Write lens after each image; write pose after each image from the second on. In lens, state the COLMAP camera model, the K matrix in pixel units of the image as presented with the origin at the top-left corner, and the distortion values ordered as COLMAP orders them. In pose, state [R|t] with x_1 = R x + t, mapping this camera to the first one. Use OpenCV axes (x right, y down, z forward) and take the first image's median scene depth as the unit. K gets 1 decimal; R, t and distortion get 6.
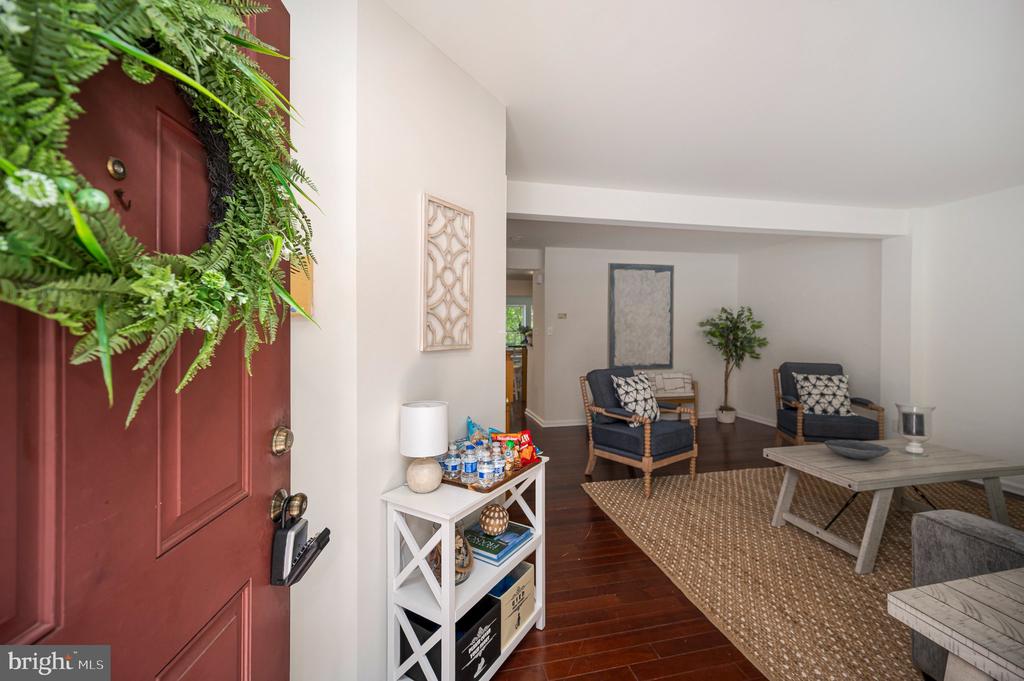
lens RADIAL K [[418.1, 0, 510.0], [0, 418.1, 331.5], [0, 0, 1]] dist [0.000358, 0.000005]
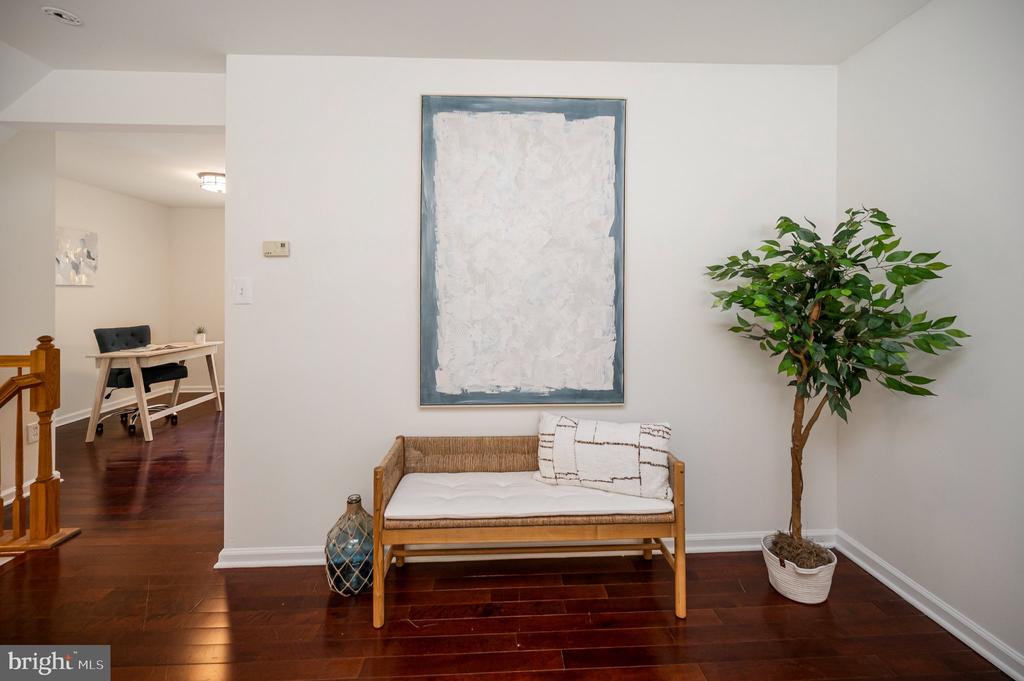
lens RADIAL K [[427.0, 0, 517.7], [0, 427.0, 292.9], [0, 0, 1]] dist [0.000413, -0.000001]
pose [[0.985489, -0.001018, -0.169736, 0.372398], [-0.001057, 0.999926, -0.012135, 0.003723], [0.169736, 0.012139, 0.985415, 0.661963]]
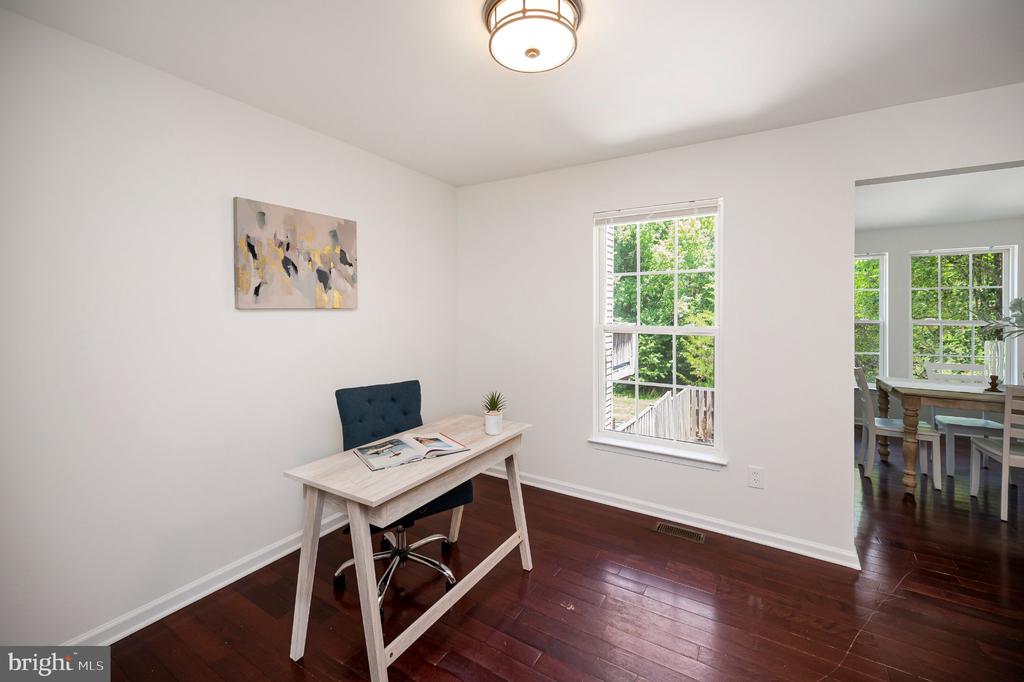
lens RADIAL K [[422.9, 0, 509.8], [0, 422.9, 312.9], [0, 0, 1]] dist [-0.001255, -0.000220]
pose [[0.714552, 0.003085, -0.699576, -0.063281], [-0.003158, 0.999994, 0.001183, -0.014405], [0.699575, 0.001364, 0.714557, 1.079158]]
